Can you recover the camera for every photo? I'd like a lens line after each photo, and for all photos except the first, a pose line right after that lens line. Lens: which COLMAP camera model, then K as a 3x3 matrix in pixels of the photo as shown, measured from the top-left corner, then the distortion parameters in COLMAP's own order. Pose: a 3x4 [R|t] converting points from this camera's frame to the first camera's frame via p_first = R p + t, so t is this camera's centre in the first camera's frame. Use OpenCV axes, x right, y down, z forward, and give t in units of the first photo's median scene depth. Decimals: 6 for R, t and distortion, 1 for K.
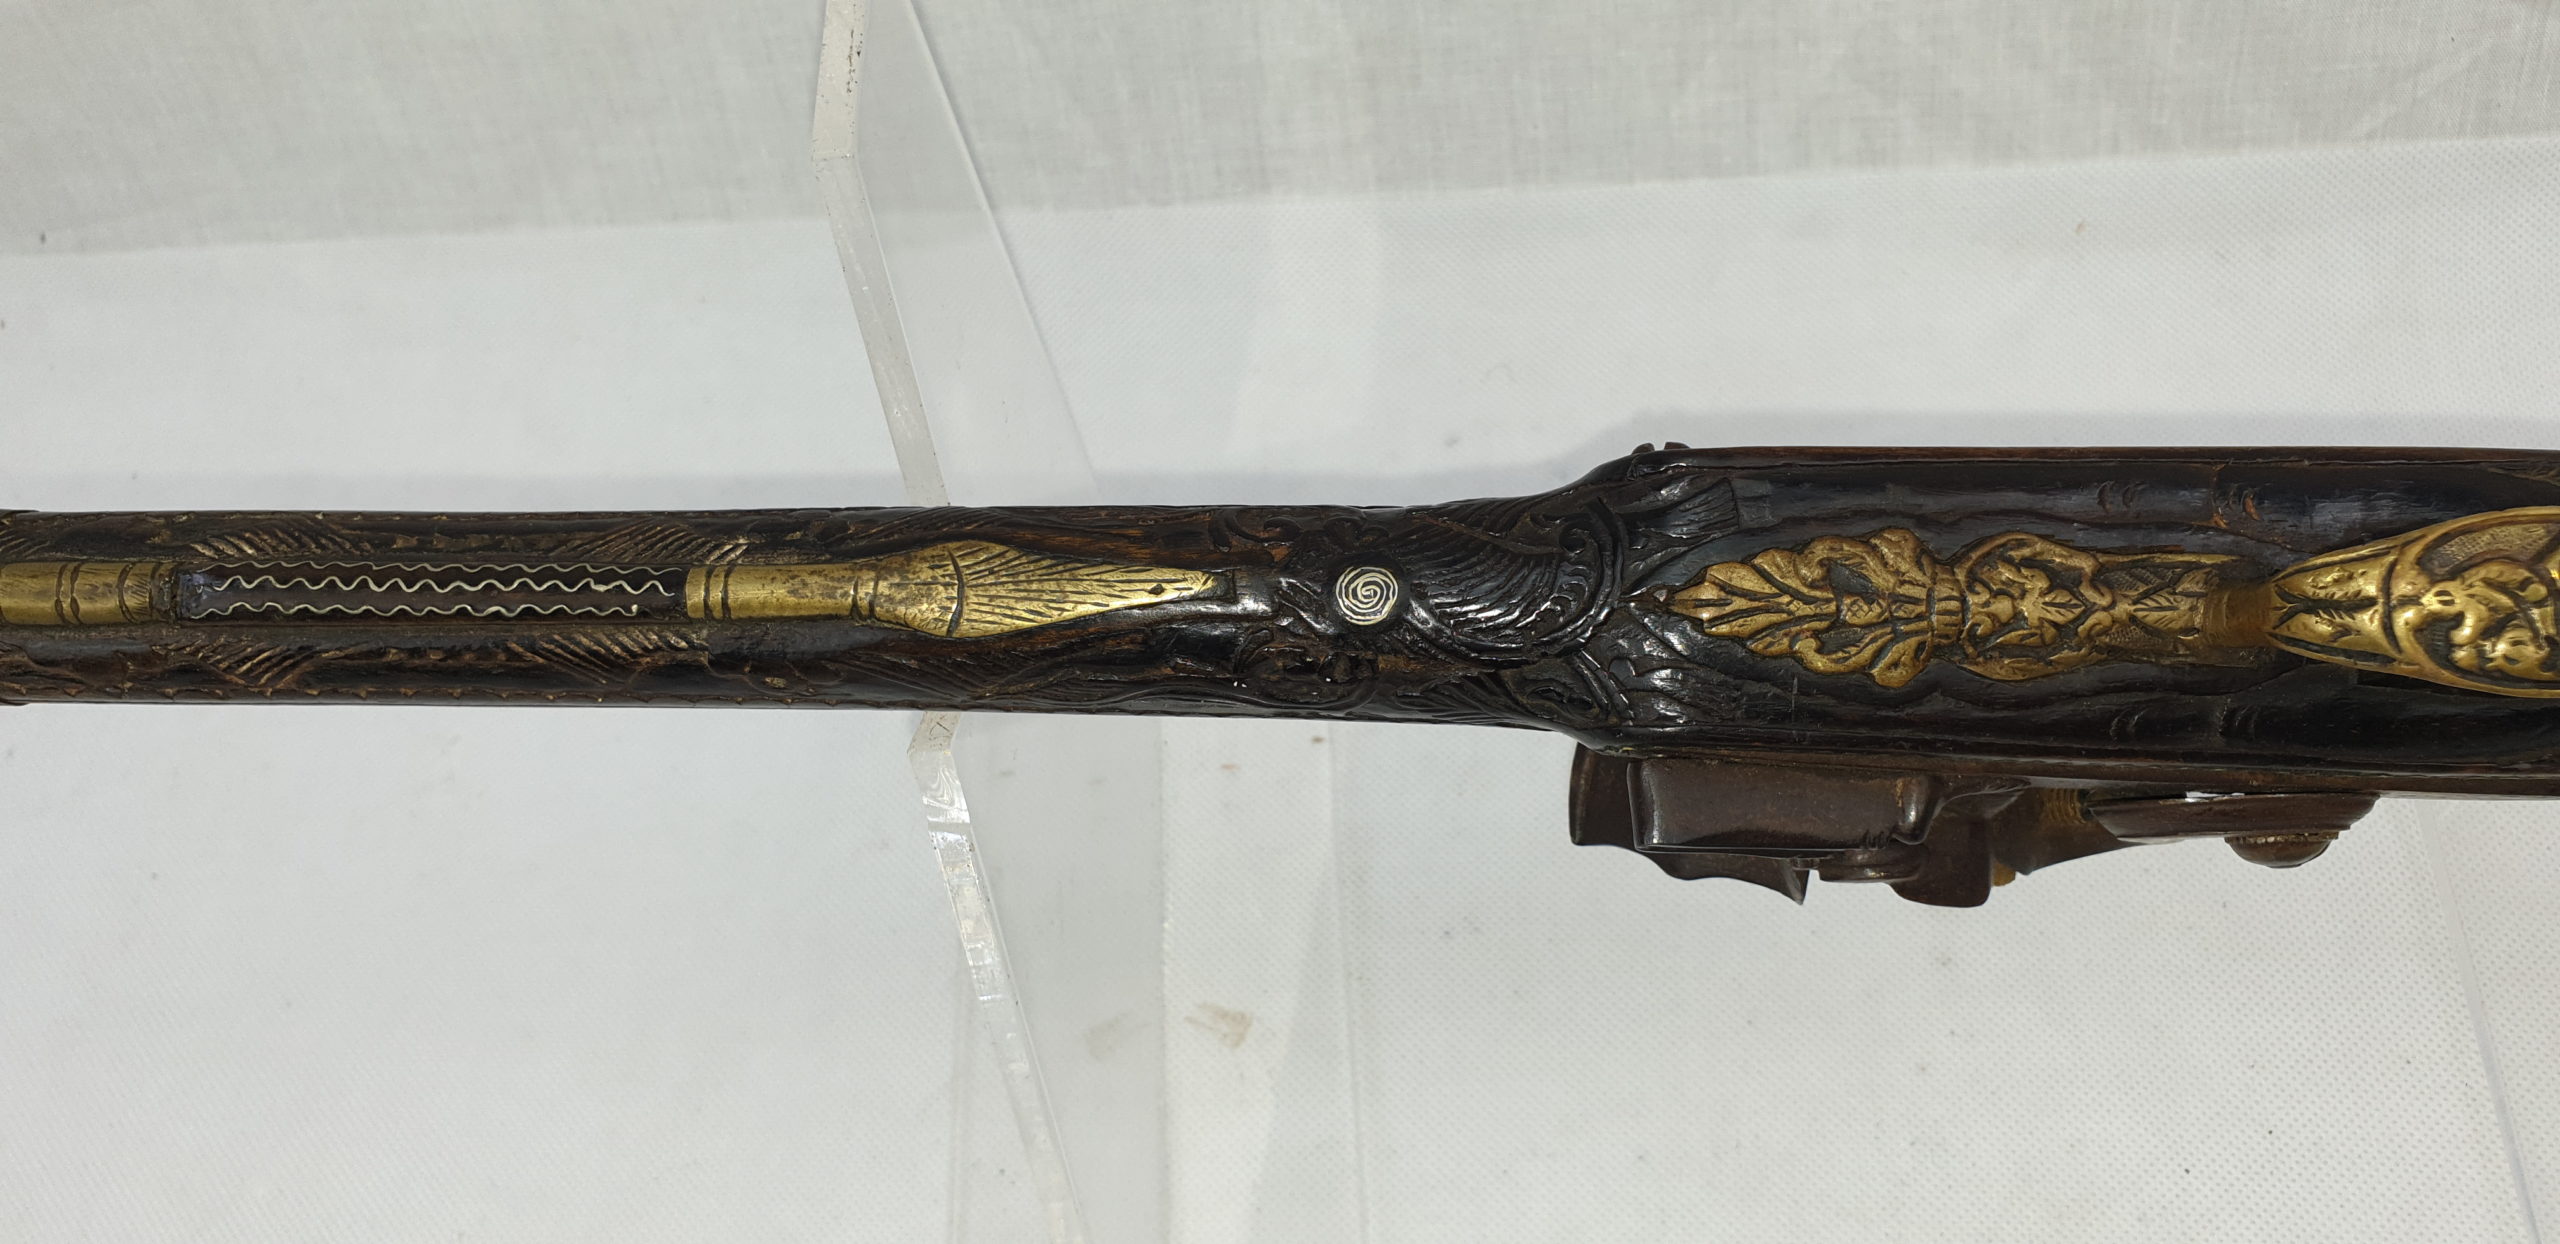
lens RADIAL K [[1951.0, 0, 1318.2], [0, 1951.0, 559.7], [0, 0, 1]] dist [-0.023448, 0.047983]
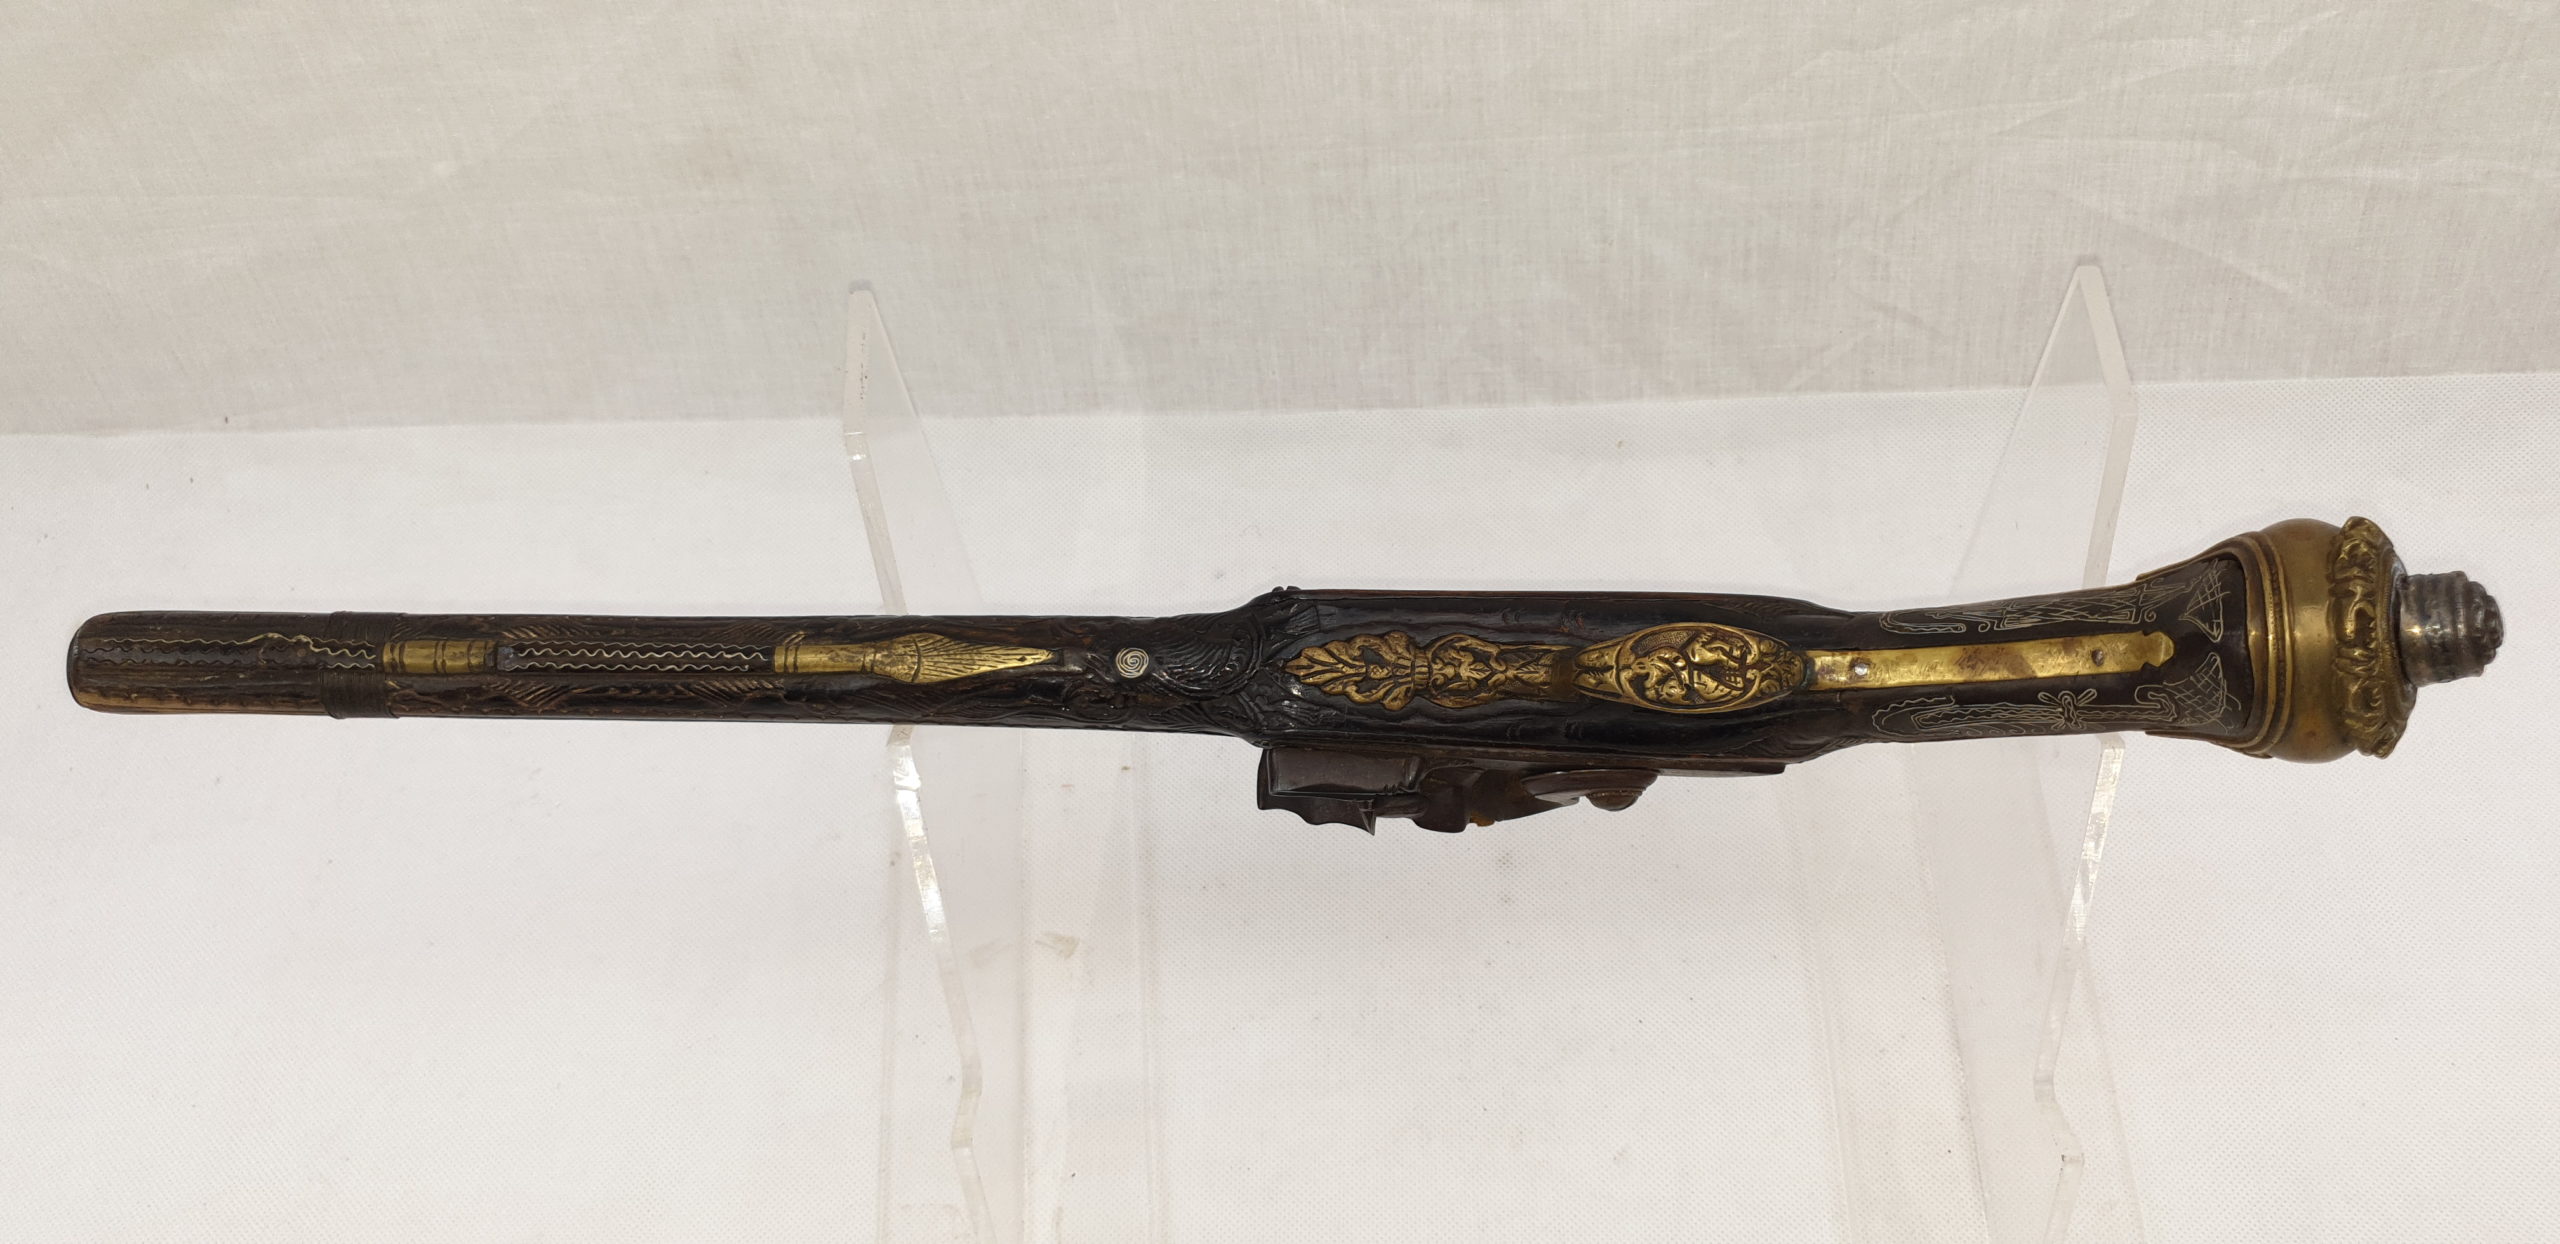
lens RADIAL K [[1983.3, 0, 1325.6], [0, 1983.3, 685.3], [0, 0, 1]] dist [-0.012065, 0.052701]
pose [[0.997527, 0.007268, 0.069902, 0.079086], [-0.007511, 0.999967, 0.003208, 0.032019], [-0.069876, -0.003725, 0.997549, -0.969212]]
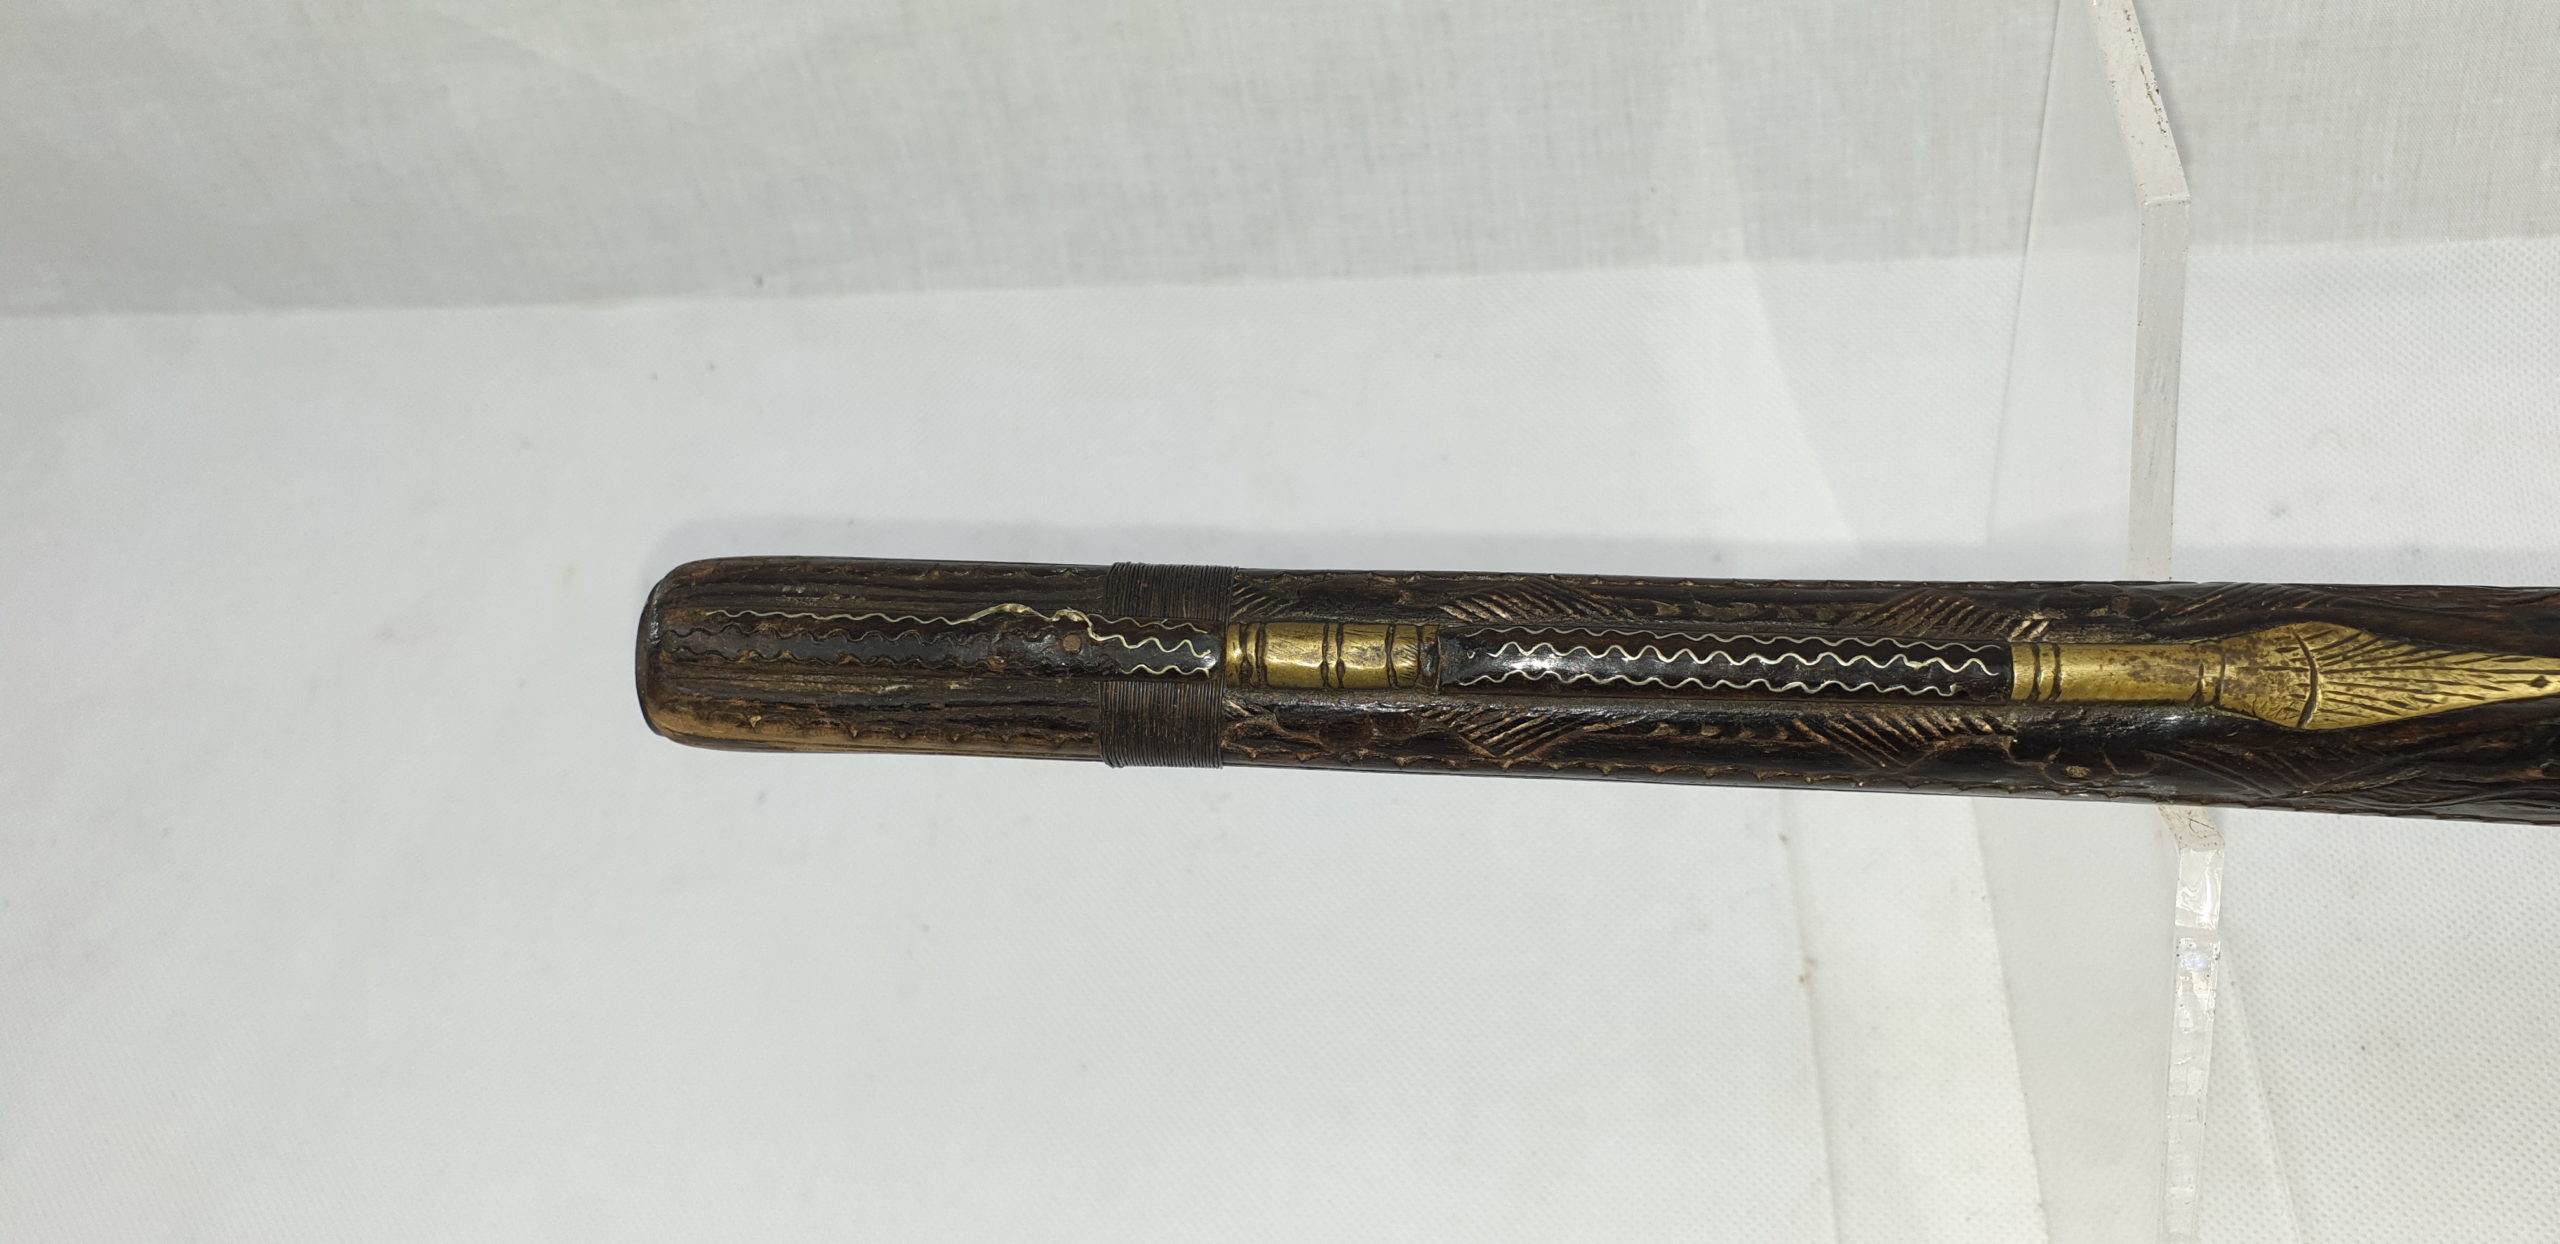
lens RADIAL K [[1916.2, 0, 1322.1], [0, 1916.2, 591.1], [0, 0, 1]] dist [0.131716, -0.272748]
pose [[0.997031, 0.021646, -0.073894, -0.576458], [-0.022473, 0.999694, -0.010383, -0.004452], [0.073646, 0.012013, 0.997212, 0.064478]]
